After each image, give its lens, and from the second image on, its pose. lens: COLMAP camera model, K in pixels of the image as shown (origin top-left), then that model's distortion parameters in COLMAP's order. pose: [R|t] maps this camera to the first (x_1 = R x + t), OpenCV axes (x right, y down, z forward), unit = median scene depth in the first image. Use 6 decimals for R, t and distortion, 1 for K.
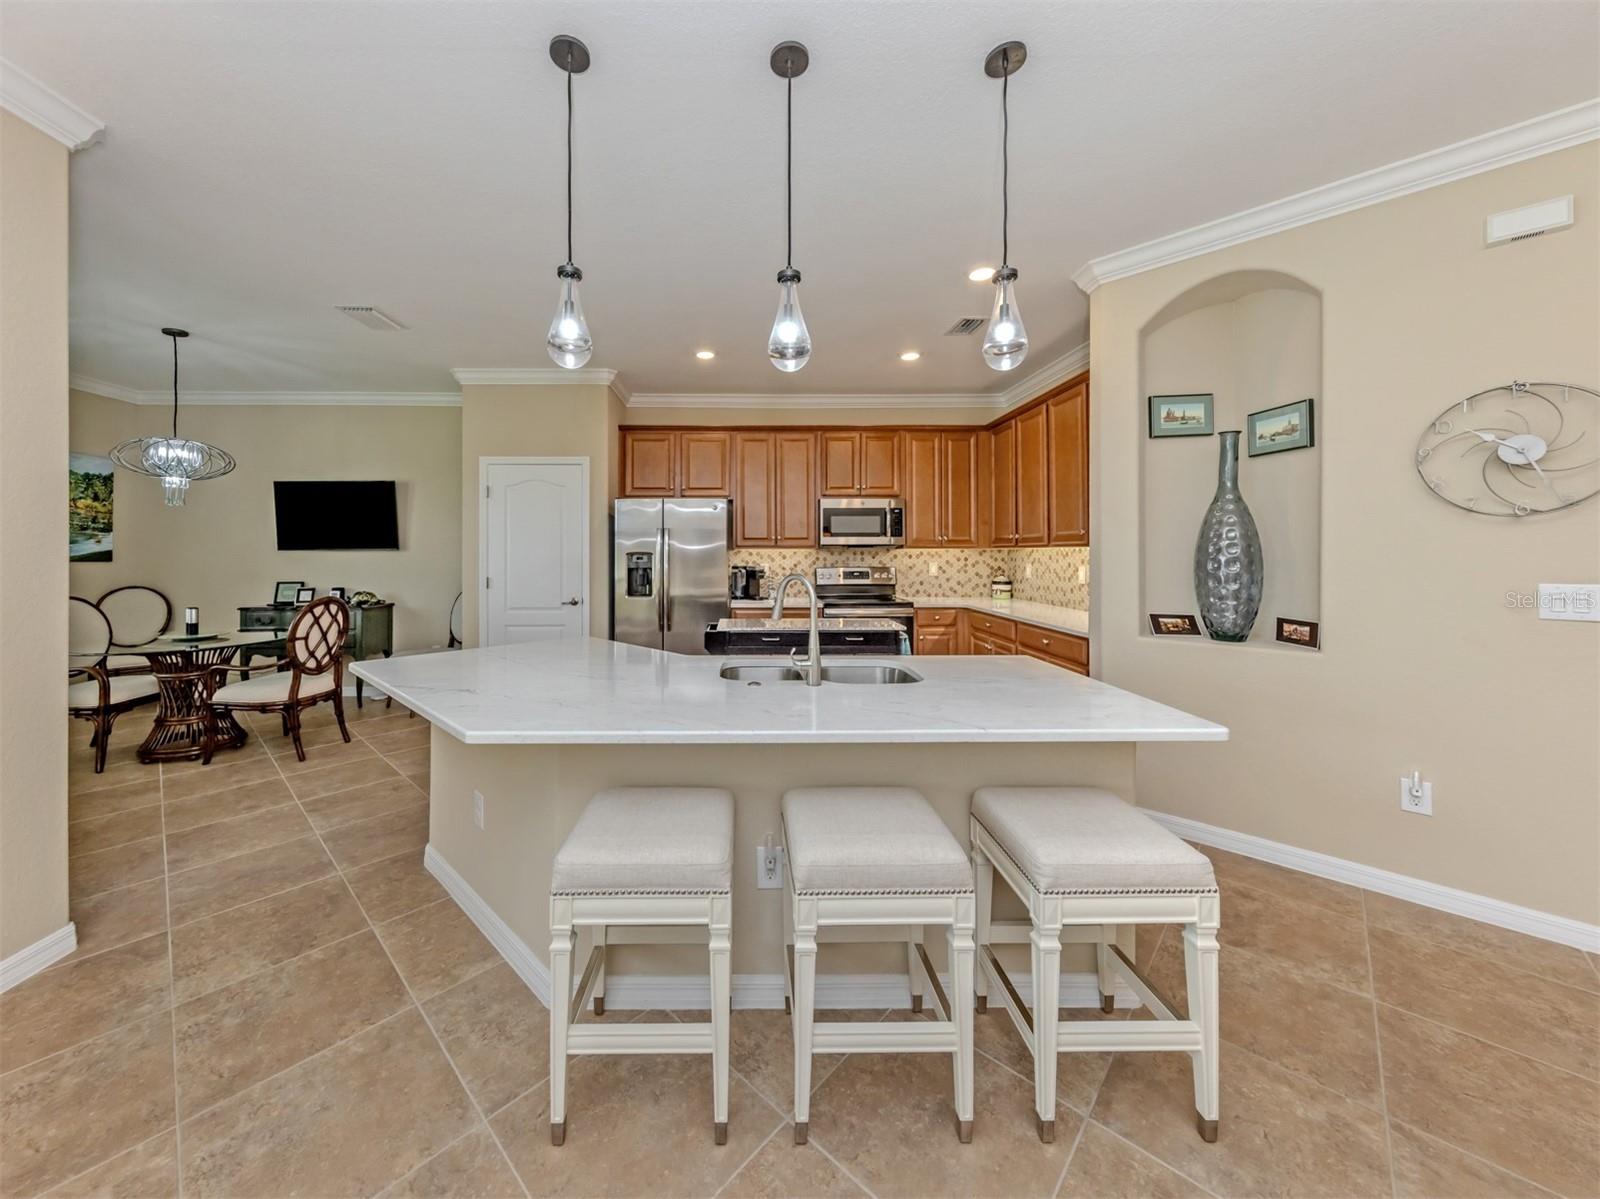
lens RADIAL K [[607.0, 0, 788.4], [0, 607.0, 543.5], [0, 0, 1]] dist [0.015489, 0.000182]
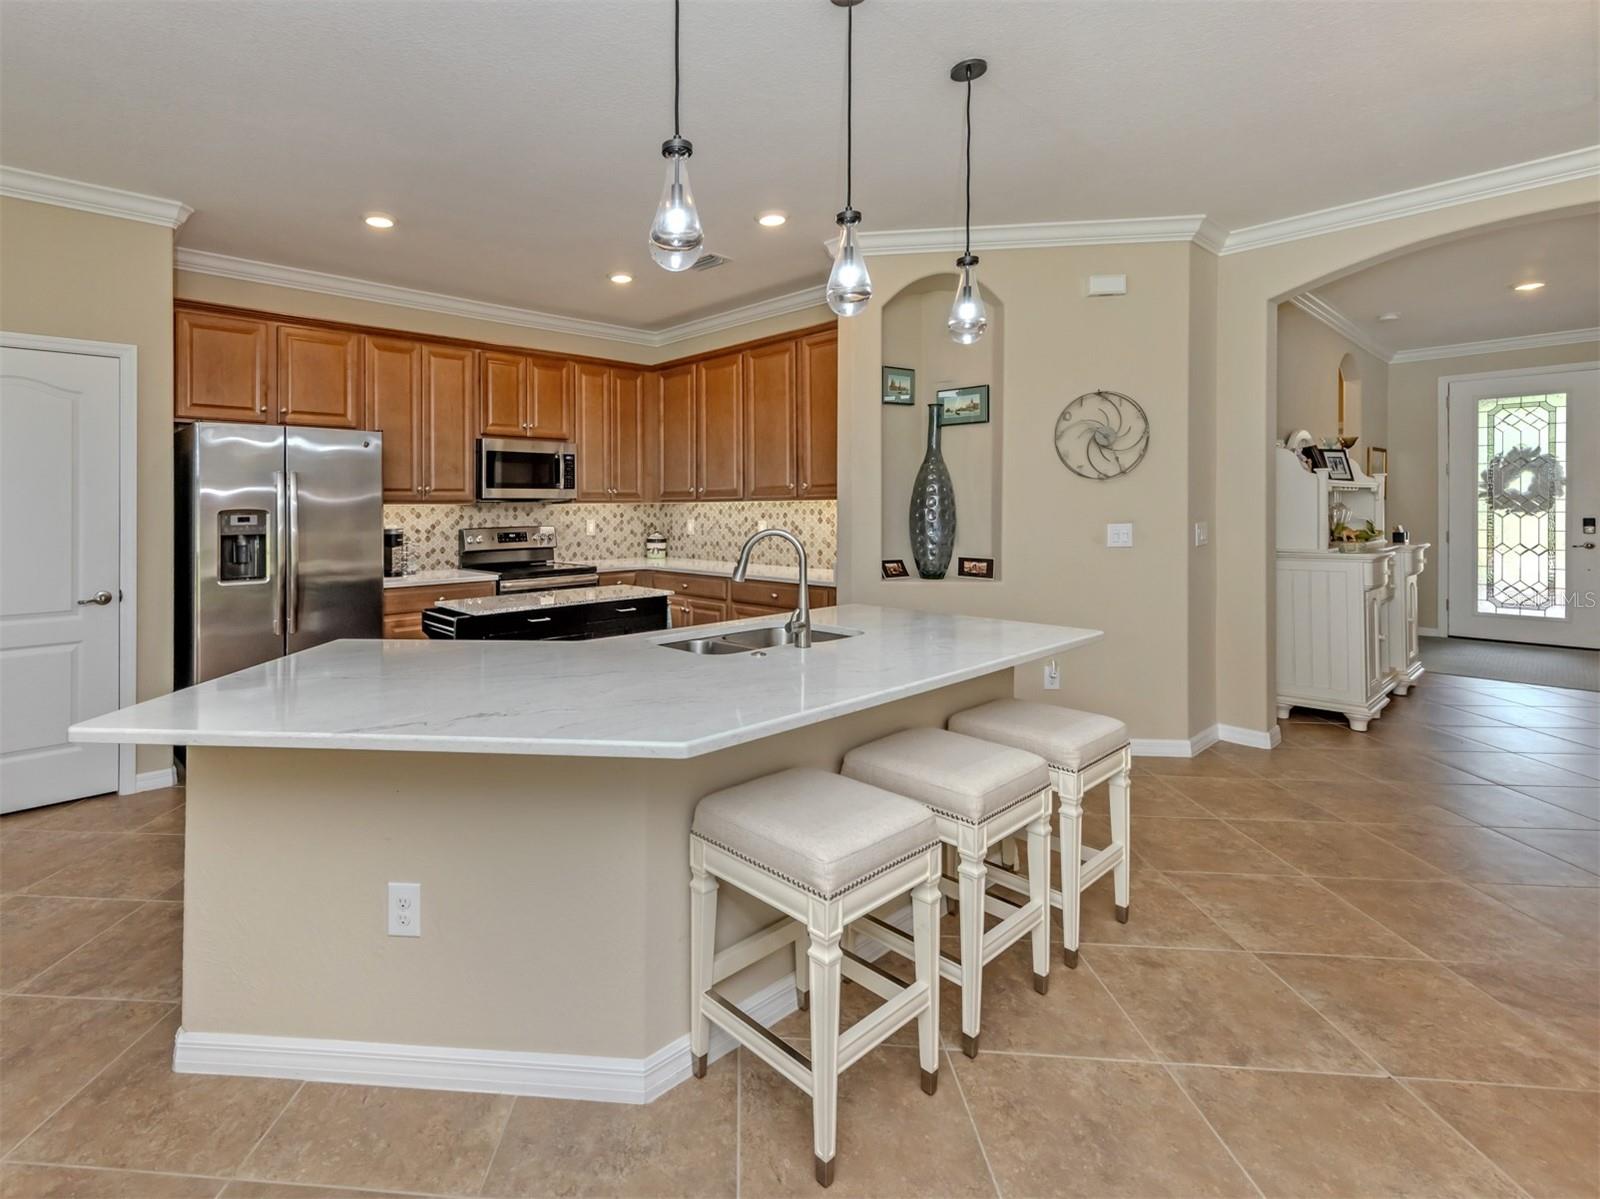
lens RADIAL K [[758.8, 0, 690.9], [0, 758.8, 523.9], [0, 0, 1]] dist [0.013973, -0.000616]
pose [[0.772475, -0.019383, 0.634750, -0.363491], [-0.001834, 0.999462, 0.032752, 0.002203], [-0.635043, -0.026464, 0.772023, 0.097035]]
